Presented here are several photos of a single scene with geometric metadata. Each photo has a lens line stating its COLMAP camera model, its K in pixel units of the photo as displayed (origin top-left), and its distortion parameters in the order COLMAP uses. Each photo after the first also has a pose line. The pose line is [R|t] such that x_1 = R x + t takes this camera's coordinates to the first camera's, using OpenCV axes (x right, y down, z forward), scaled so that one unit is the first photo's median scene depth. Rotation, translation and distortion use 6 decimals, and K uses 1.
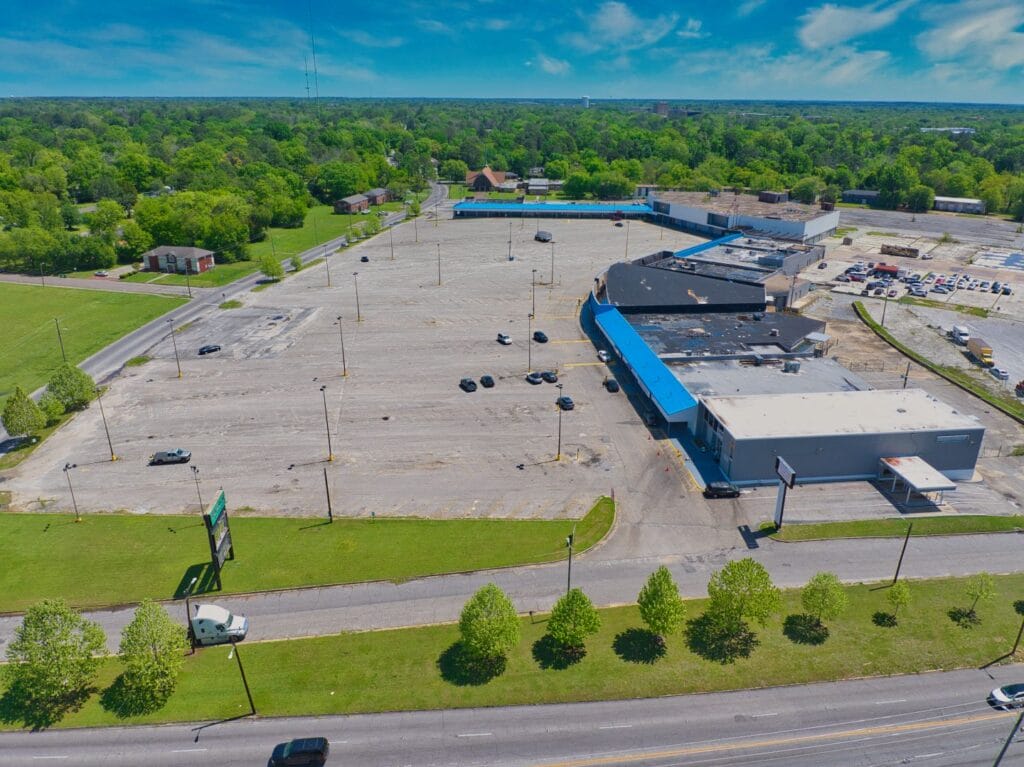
lens RADIAL K [[725.8, 0, 512.5], [0, 725.8, 372.9], [0, 0, 1]] dist [0.018737, -0.050126]
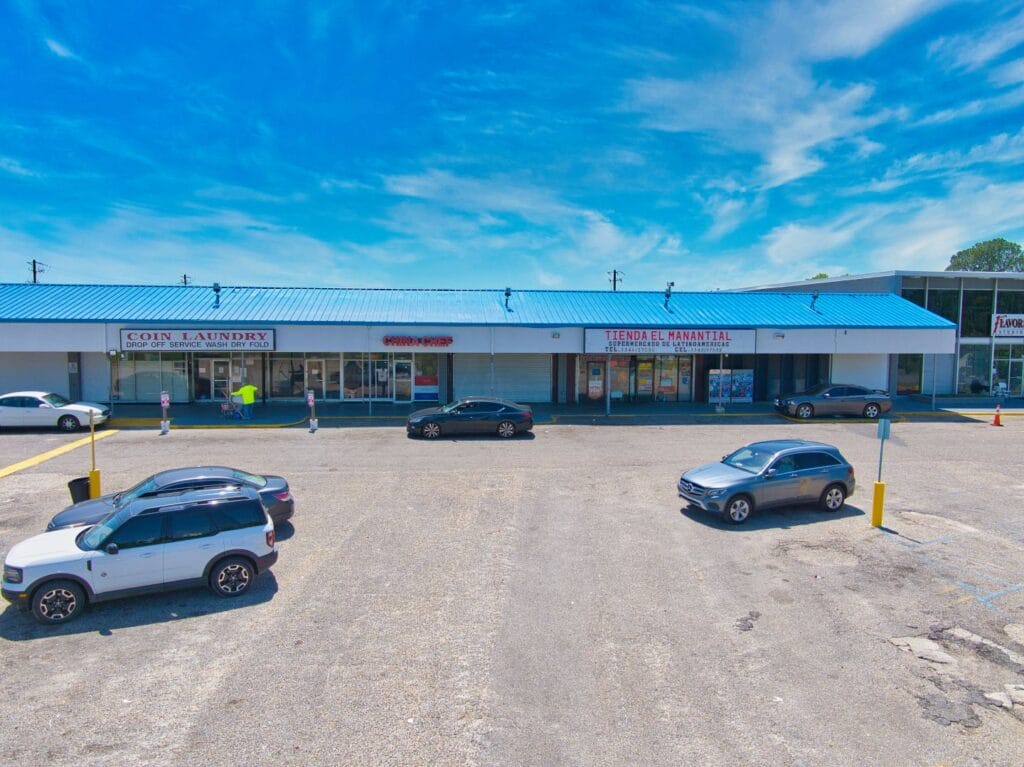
lens RADIAL K [[725.8, 0, 514.1], [0, 725.8, 385.1], [0, 0, 1]] dist [0.018737, -0.050126]
pose [[-0.012065, -0.086875, 0.996146, -0.049600], [0.349468, 0.933030, 0.085603, -0.004304], [-0.936871, 0.349154, 0.019103, 0.822671]]
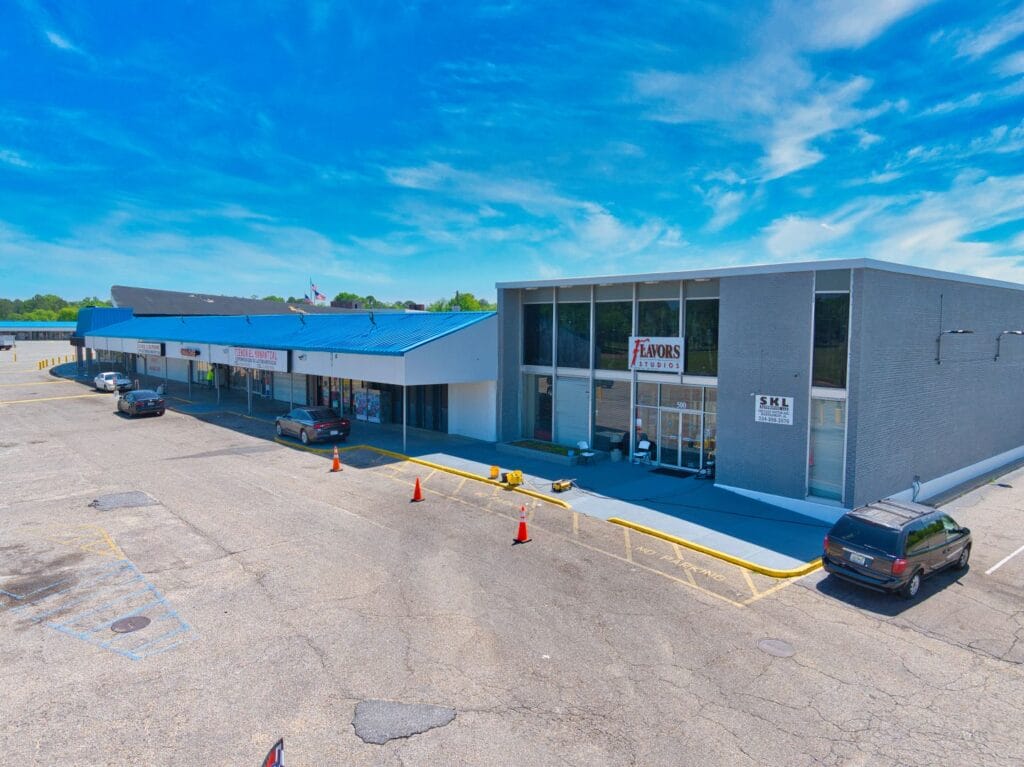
lens RADIAL K [[725.8, 0, 508.6], [0, 725.8, 391.7], [0, 0, 1]] dist [0.018737, -0.050126]
pose [[0.820027, -0.051266, 0.570023, 0.075445], [0.200808, 0.958434, -0.202681, 0.088269], [-0.535939, 0.280670, 0.796237, 0.561124]]
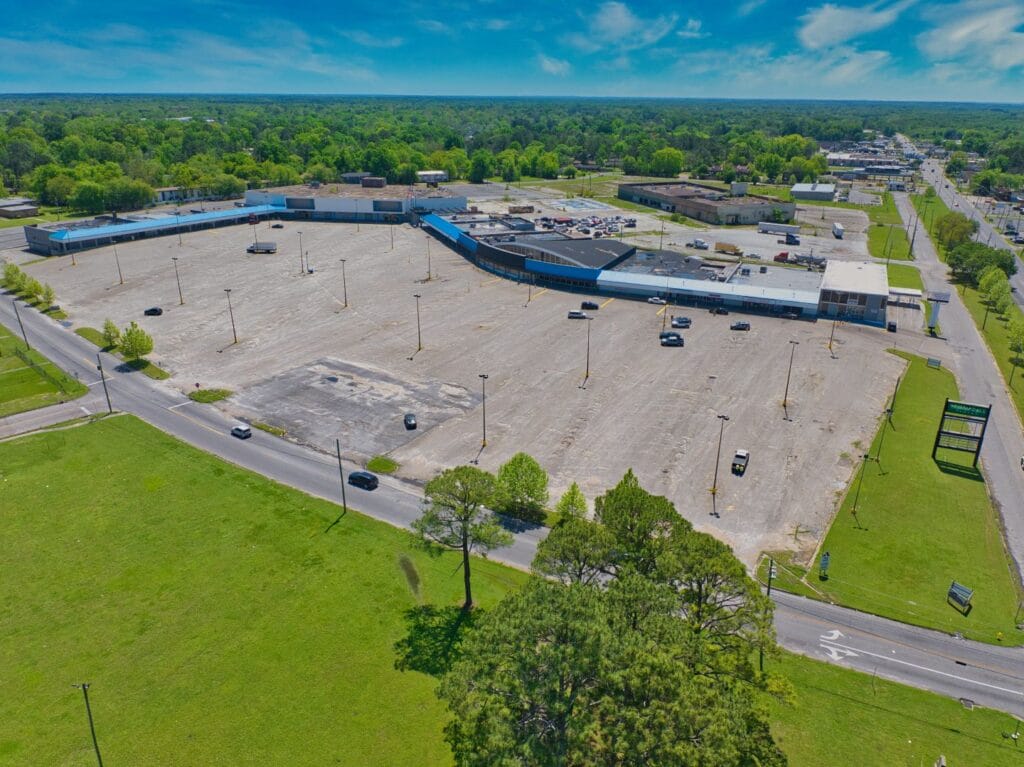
lens RADIAL K [[725.8, 0, 515.4], [0, 725.8, 388.7], [0, 0, 1]] dist [0.018737, -0.050126]
pose [[0.507842, -0.321506, 0.799206, -0.968799], [0.297792, 0.936069, 0.187337, -0.175471], [-0.808342, 0.142859, 0.571117, 0.471970]]
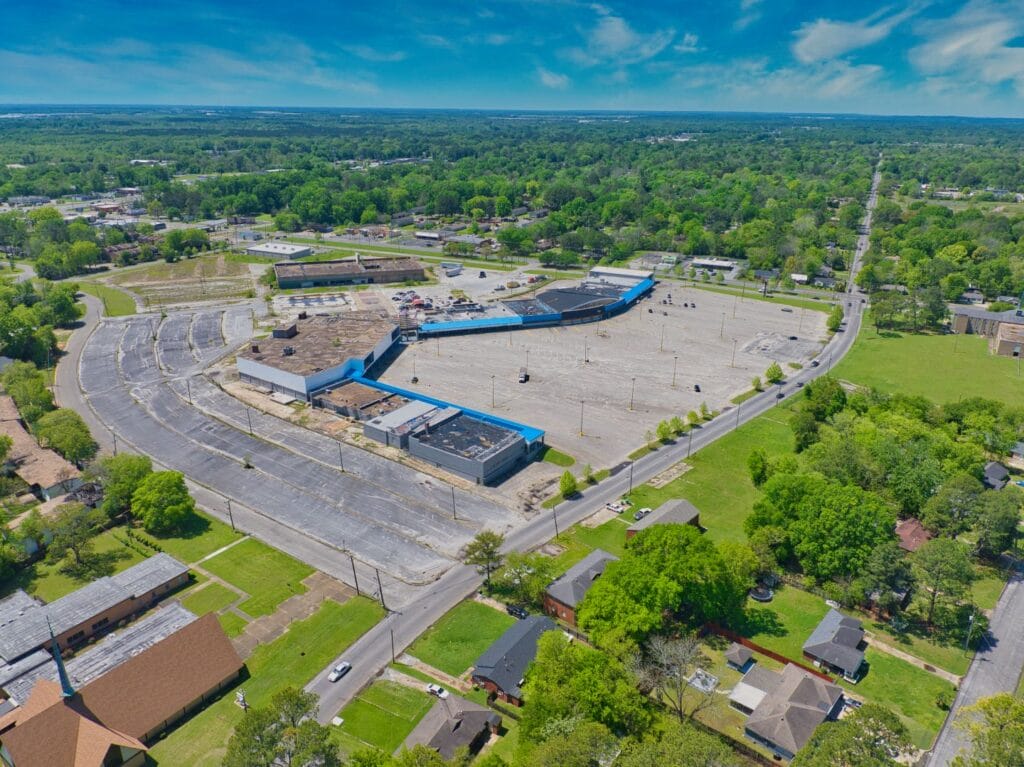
lens RADIAL K [[726.5, 0, 512.5], [0, 726.5, 386.4], [0, 0, 1]] dist [0.004308, 0.001266]
pose [[-0.851874, -0.199985, 0.484062, -0.791446], [0.172677, 0.765312, 0.620064, -1.433143], [-0.494462, 0.611803, -0.617417, 2.877128]]
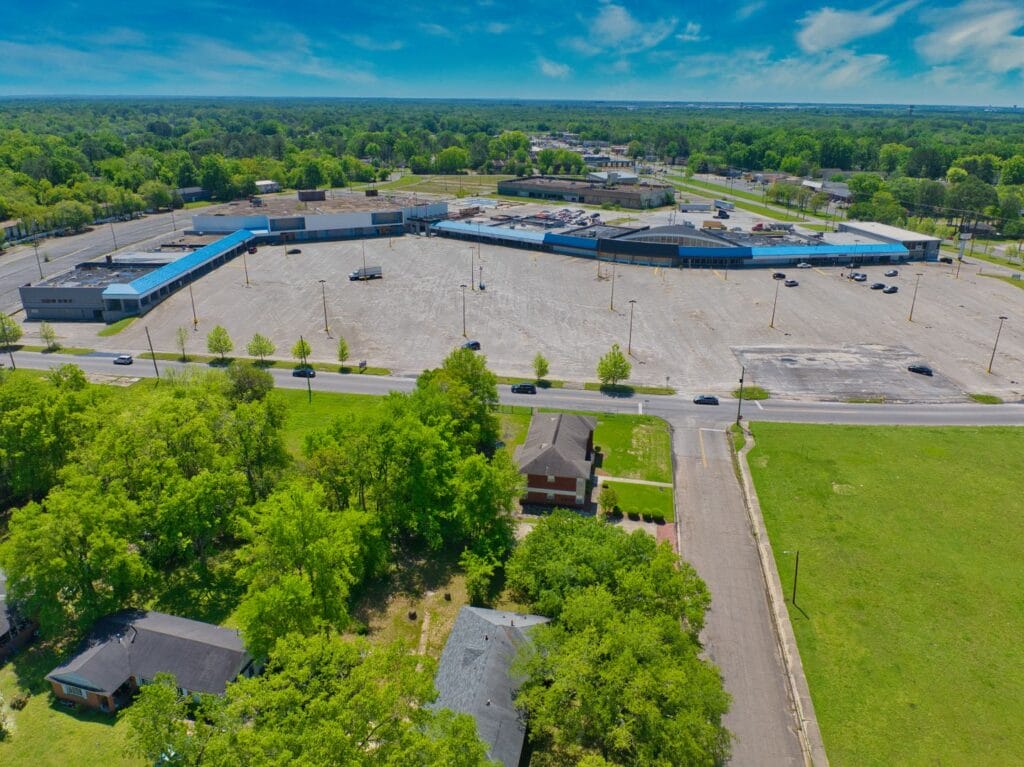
lens RADIAL K [[725.8, 0, 516.0], [0, 725.8, 382.7], [0, 0, 1]] dist [0.018737, -0.050126]
pose [[-0.059227, -0.368730, 0.927648, -1.270505], [0.346039, 0.864076, 0.365554, -0.545665], [-0.936349, 0.342653, 0.076419, 1.433549]]
